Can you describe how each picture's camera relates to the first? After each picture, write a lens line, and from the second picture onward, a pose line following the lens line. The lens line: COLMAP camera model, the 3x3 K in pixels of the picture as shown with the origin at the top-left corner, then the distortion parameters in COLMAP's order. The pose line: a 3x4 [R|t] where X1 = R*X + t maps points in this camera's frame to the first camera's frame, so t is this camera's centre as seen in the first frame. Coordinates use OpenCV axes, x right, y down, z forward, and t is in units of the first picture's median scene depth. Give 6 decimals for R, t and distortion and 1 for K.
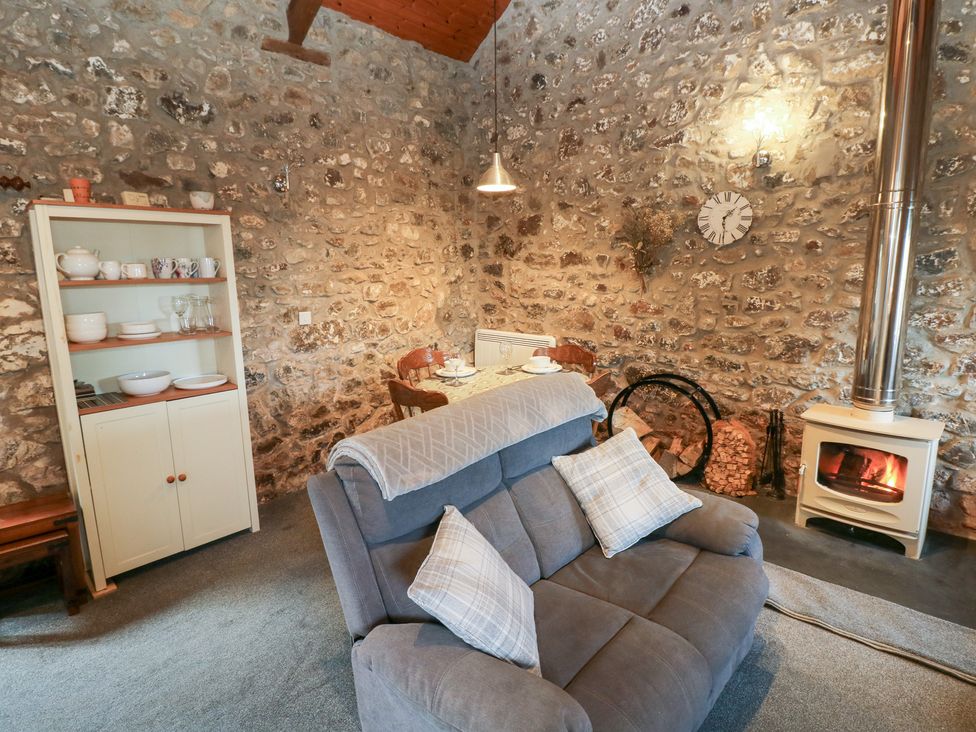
lens RADIAL K [[524.5, 0, 480.7], [0, 524.5, 353.9], [0, 0, 1]] dist [0.000219, -0.014228]
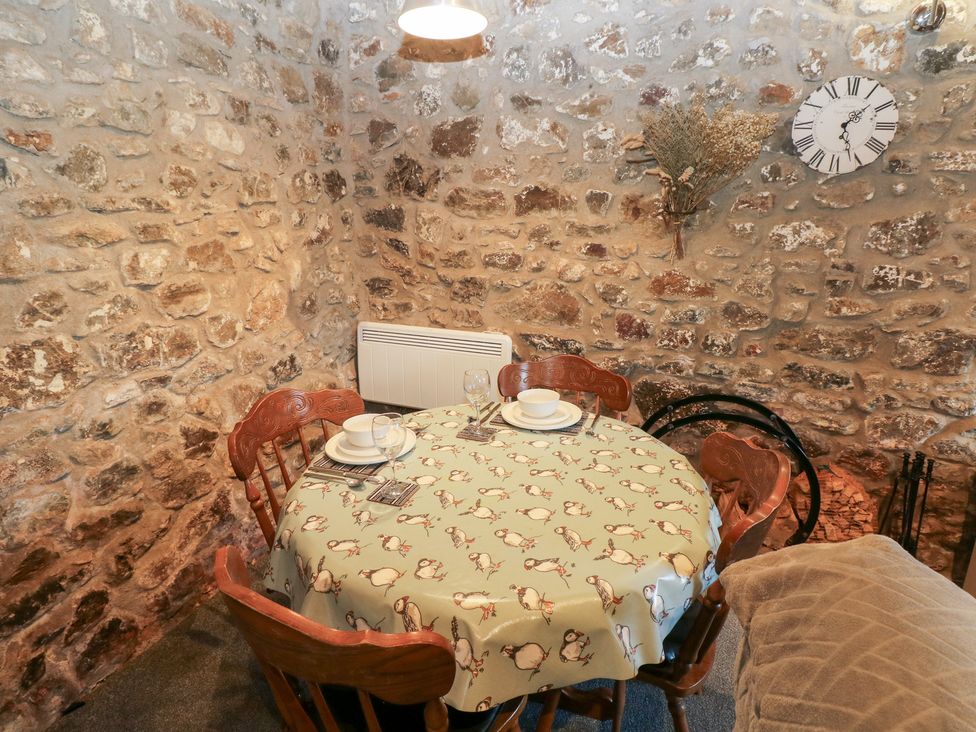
lens RADIAL K [[533.6, 0, 480.5], [0, 533.6, 354.1], [0, 0, 1]] dist [0.002927, -0.015510]
pose [[0.944970, -0.072459, 0.319031, -0.099295], [0.047147, 0.995147, 0.086372, -0.077866], [-0.323741, -0.066578, 0.943800, 0.540782]]
